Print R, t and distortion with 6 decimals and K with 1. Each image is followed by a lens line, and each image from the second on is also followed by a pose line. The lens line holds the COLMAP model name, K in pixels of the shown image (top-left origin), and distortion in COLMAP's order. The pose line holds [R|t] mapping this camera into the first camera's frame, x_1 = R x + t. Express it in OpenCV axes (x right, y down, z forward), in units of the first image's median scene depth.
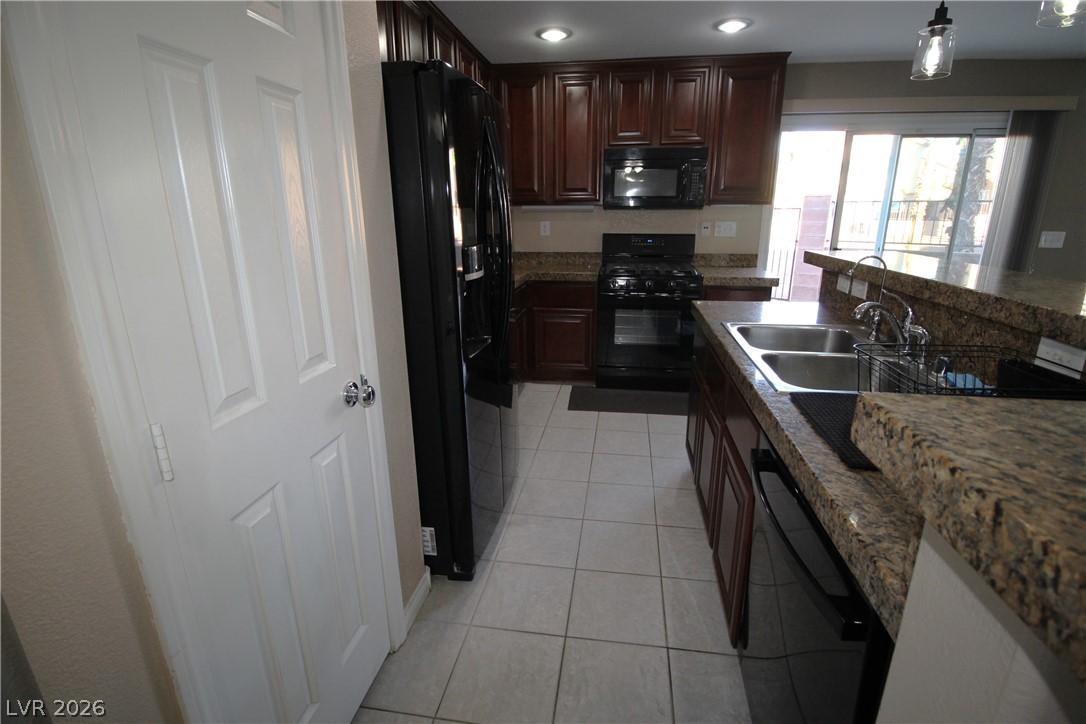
lens RADIAL K [[503.8, 0, 548.9], [0, 503.8, 353.3], [0, 0, 1]] dist [-0.000795, -0.013547]
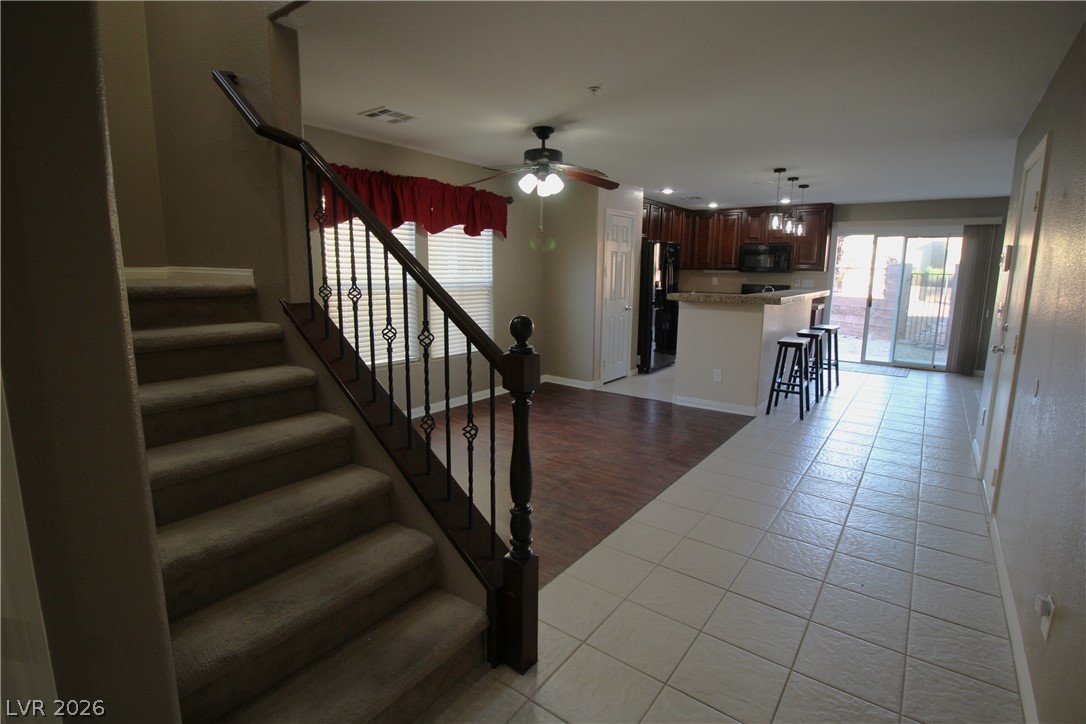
lens RADIAL K [[533.1, 0, 543.0], [0, 533.1, 362.0], [0, 0, 1]] dist [0.011680, -0.015628]
pose [[0.885522, 0.092878, -0.455220, 0.464733], [-0.140615, 0.987438, -0.072069, 0.389434], [0.442808, 0.127829, 0.887458, -1.400862]]
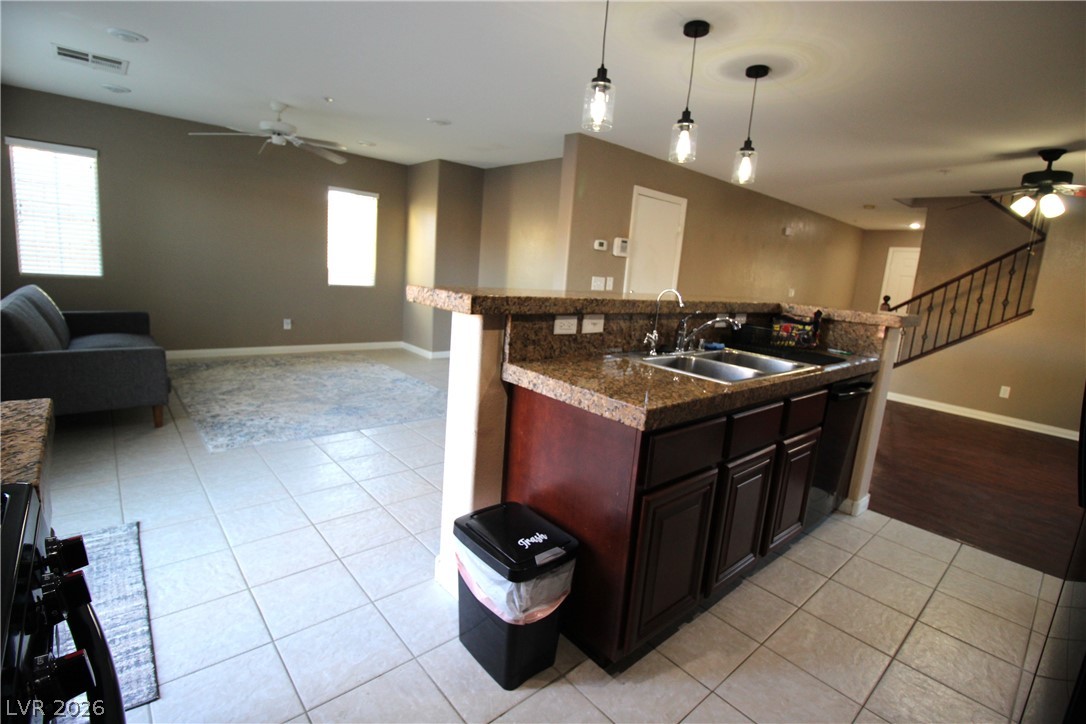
lens RADIAL K [[503.8, 0, 548.9], [0, 503.8, 353.3], [0, 0, 1]] dist [-0.000795, -0.013547]
pose [[-0.771135, -0.163801, 0.615239, 0.035520], [0.101424, 0.922392, 0.372701, -0.252760], [-0.628541, 0.349803, -0.694676, 0.986125]]
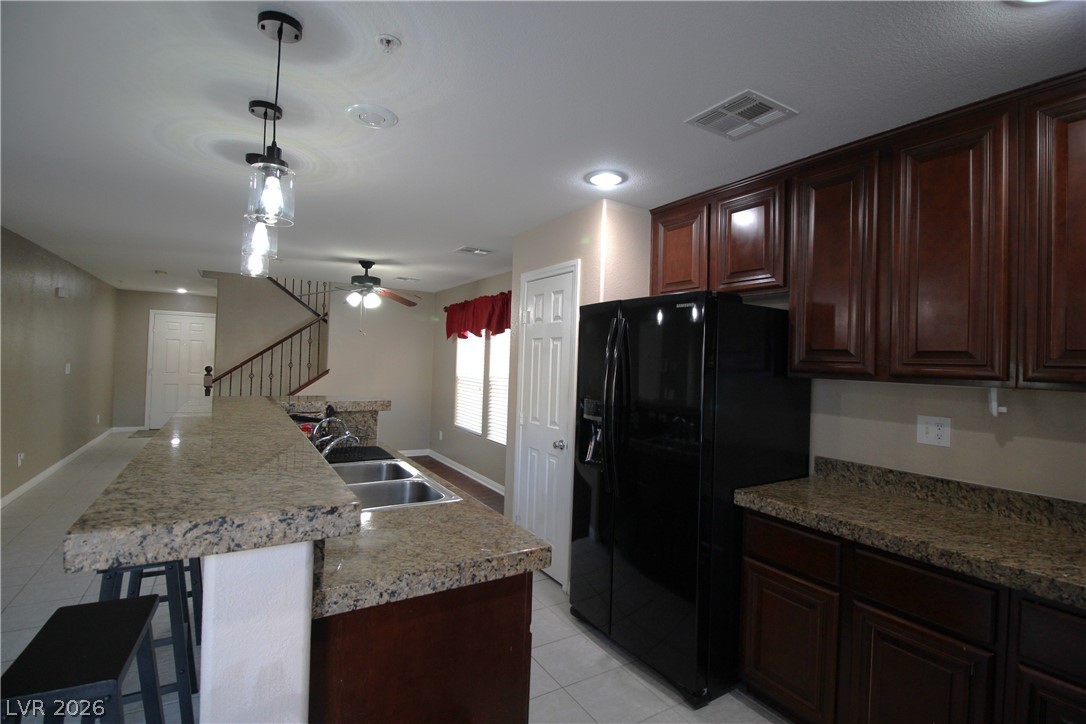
lens RADIAL K [[503.8, 0, 548.9], [0, 503.8, 353.3], [0, 0, 1]] dist [-0.000795, -0.013547]
pose [[-0.755741, -0.030214, -0.654173, 0.470382], [-0.208534, 0.958038, 0.196663, -0.295221], [0.620781, 0.285044, -0.730329, 0.946613]]
